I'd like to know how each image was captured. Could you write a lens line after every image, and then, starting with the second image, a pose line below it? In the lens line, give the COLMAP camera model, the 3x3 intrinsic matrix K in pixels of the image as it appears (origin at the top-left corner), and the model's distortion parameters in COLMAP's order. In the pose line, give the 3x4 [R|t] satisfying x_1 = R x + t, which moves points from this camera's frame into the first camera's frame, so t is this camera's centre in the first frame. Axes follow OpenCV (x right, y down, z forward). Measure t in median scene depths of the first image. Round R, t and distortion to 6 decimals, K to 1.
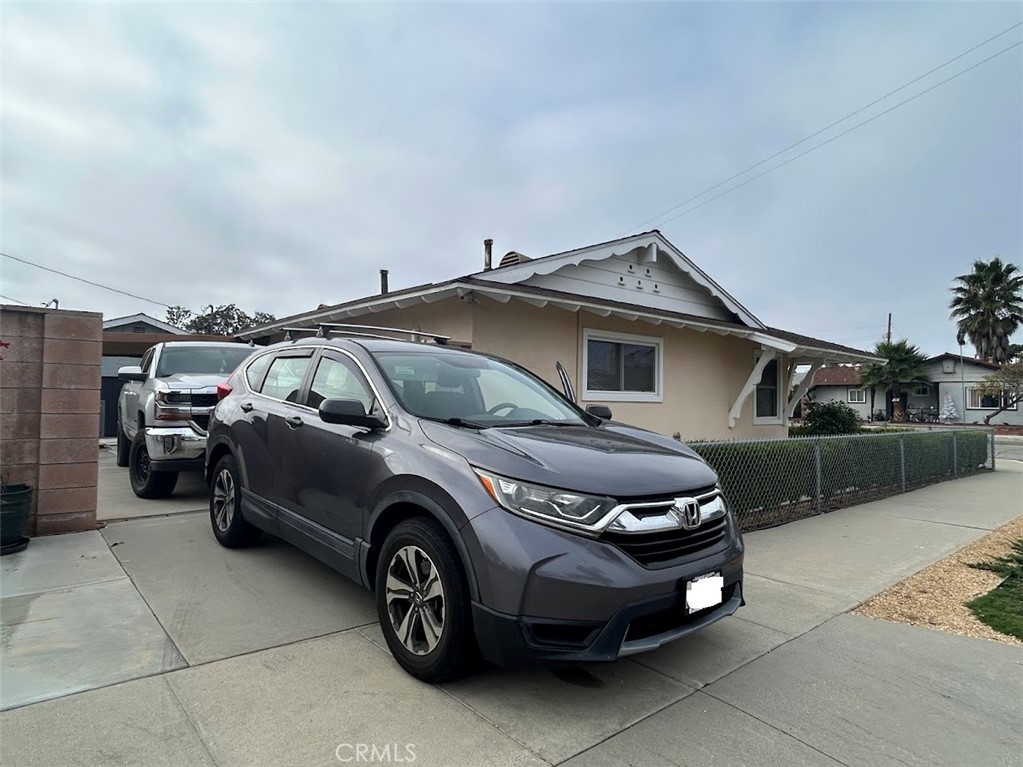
lens RADIAL K [[626.0, 0, 511.5], [0, 626.0, 383.5], [0, 0, 1]] dist [0.000237, -0.000021]
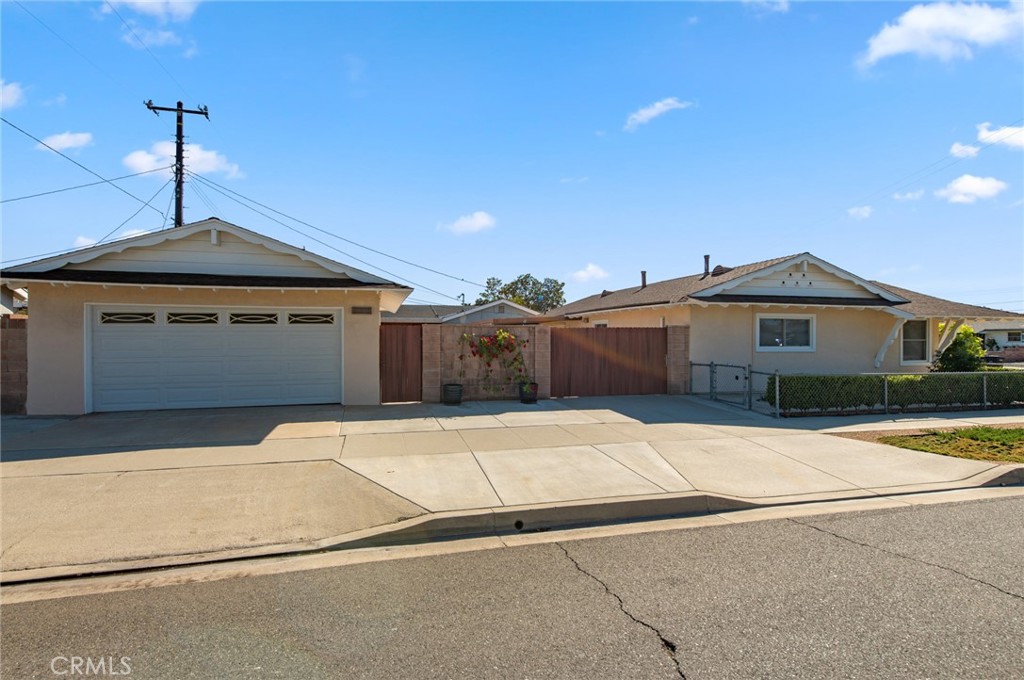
lens RADIAL K [[492.8, 0, 512.0], [0, 492.8, 340.0], [0, 0, 1]] dist [0.001289, 0.000122]
pose [[0.897664, -0.015314, -0.440413, 0.080879], [0.025457, 0.999529, 0.017133, -0.039740], [0.439944, -0.026591, 0.897632, -0.474117]]
